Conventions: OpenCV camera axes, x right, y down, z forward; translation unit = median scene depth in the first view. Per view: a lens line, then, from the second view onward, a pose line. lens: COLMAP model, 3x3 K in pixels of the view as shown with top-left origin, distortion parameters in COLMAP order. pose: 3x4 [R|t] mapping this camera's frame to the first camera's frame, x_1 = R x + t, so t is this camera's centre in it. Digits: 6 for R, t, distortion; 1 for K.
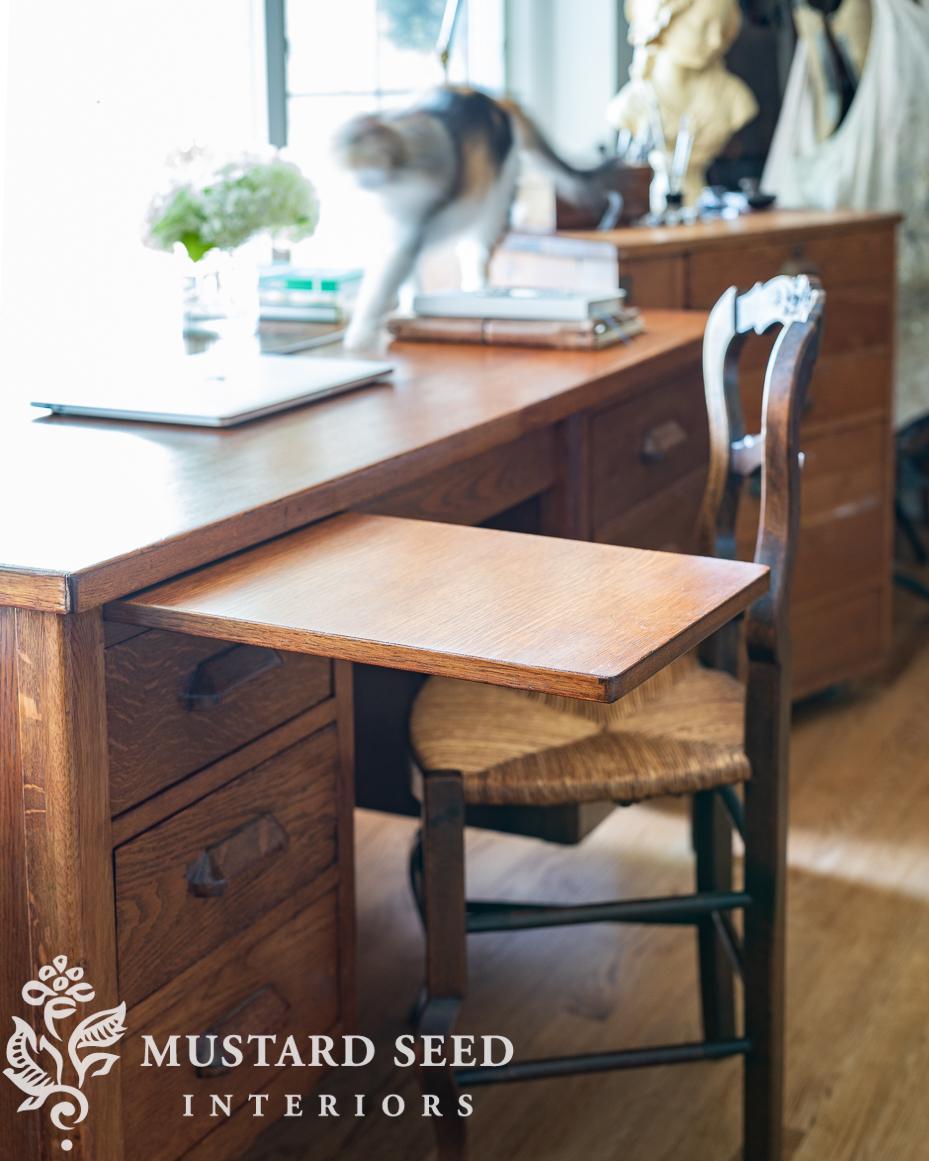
lens RADIAL K [[3011.4, 0, 464.5], [0, 3011.4, 580.5], [0, 0, 1]] dist [0.007330, 0.638010]
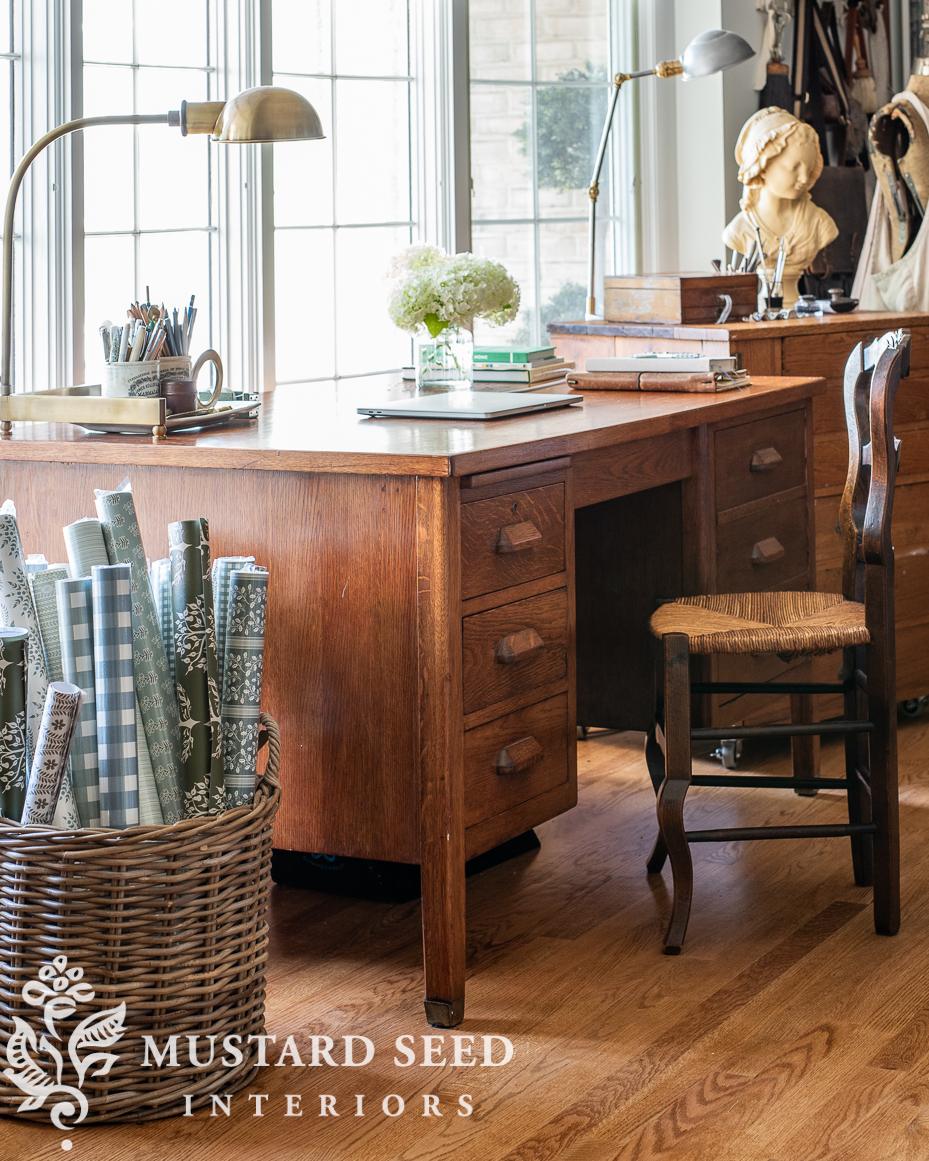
lens RADIAL K [[4135.0, 0, 464.5], [0, 4135.0, 580.5], [0, 0, 1]] dist [-0.023763, 0.746881]
pose [[0.999874, -0.010619, -0.011782, -0.061417], [0.009614, 0.996564, -0.082265, 0.196050], [0.012615, 0.082141, 0.996541, -1.077885]]
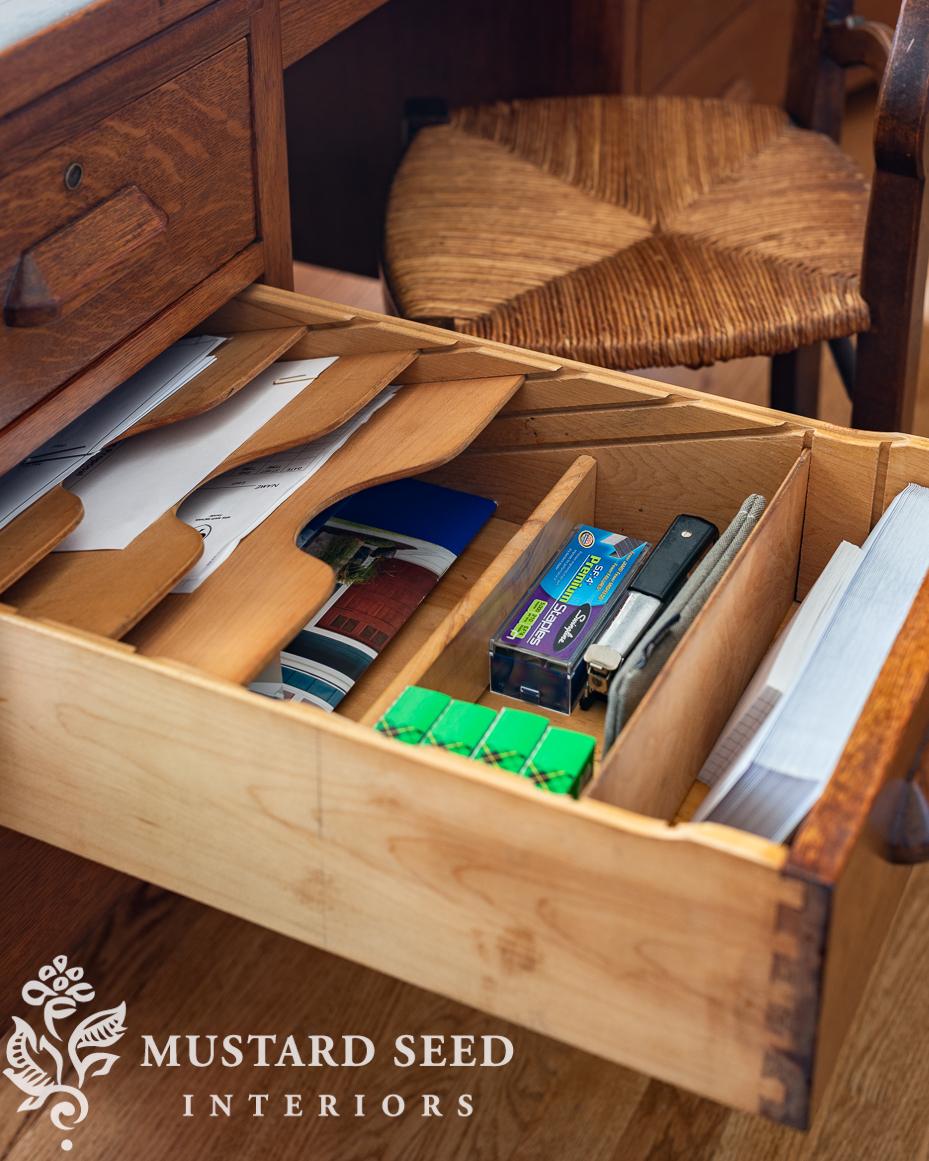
lens RADIAL K [[3011.4, 0, 464.5], [0, 3011.4, 580.5], [0, 0, 1]] dist [0.007330, 0.638010]
pose [[0.999962, 0.006256, -0.006140, 0.005497], [-0.004566, 0.969672, 0.244368, -0.044251], [0.007482, -0.244330, 0.969663, 0.284020]]
